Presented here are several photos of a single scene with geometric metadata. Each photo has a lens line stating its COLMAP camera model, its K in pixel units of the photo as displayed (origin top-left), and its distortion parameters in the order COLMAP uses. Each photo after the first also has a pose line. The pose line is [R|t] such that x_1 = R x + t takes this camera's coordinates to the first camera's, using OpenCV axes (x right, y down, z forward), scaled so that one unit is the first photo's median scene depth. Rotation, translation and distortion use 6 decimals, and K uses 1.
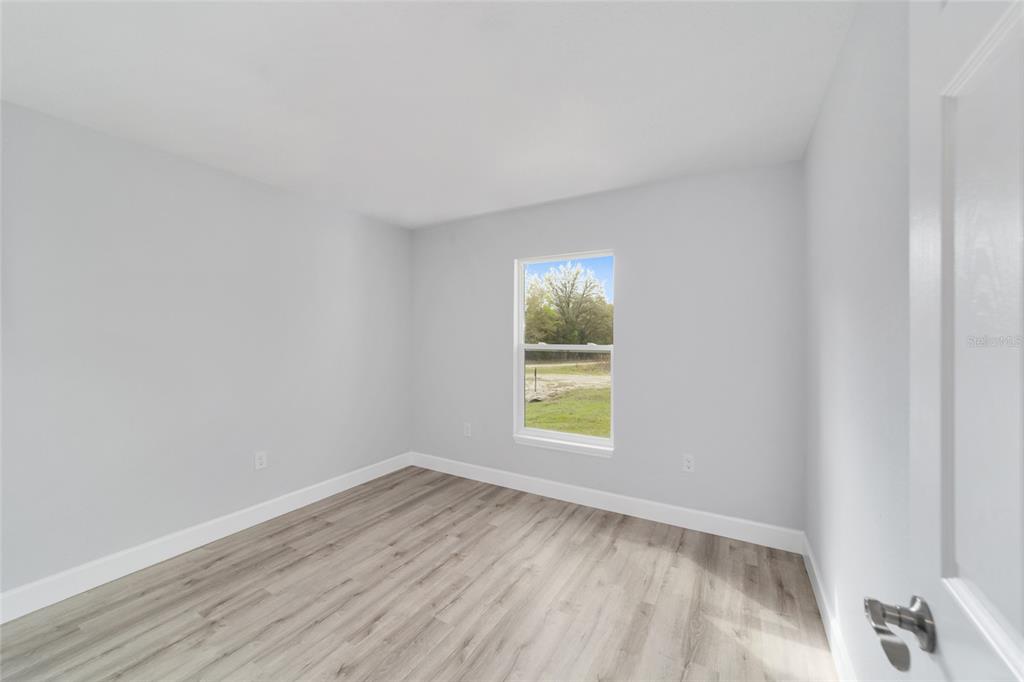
lens RADIAL K [[391.9, 0, 511.2], [0, 391.9, 334.8], [0, 0, 1]] dist [-0.019076, 0.008290]
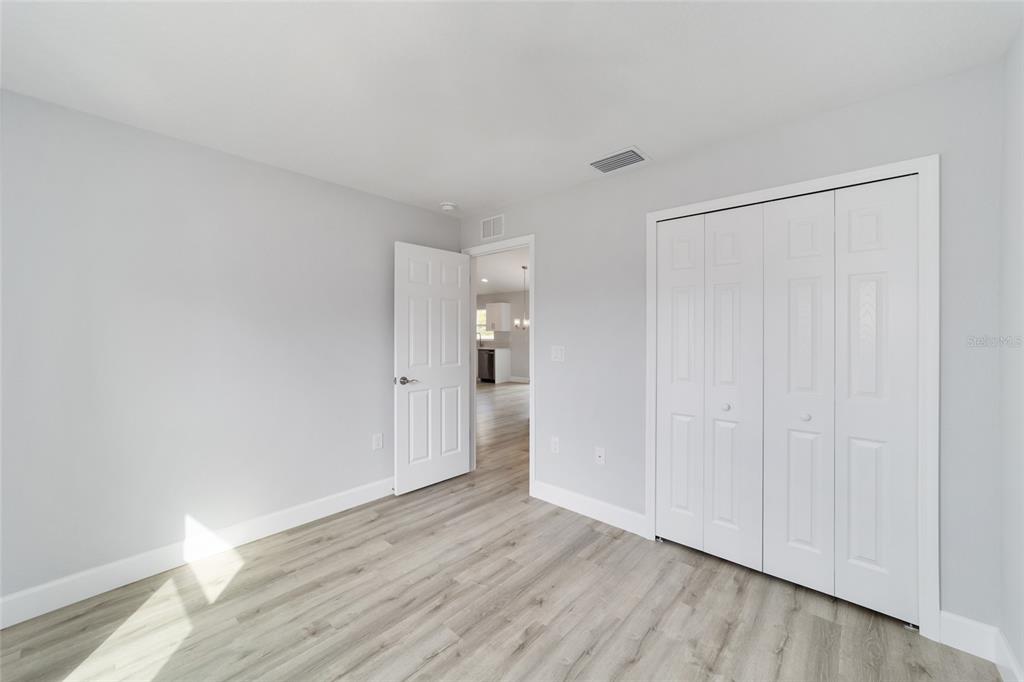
lens RADIAL K [[391.9, 0, 511.2], [0, 391.9, 334.8], [0, 0, 1]] dist [-0.019076, 0.008290]
pose [[-0.980820, -0.001490, 0.194908, -0.517736], [-0.001339, 0.999999, 0.000906, 0.008428], [-0.194909, 0.000628, -0.980821, 1.967867]]
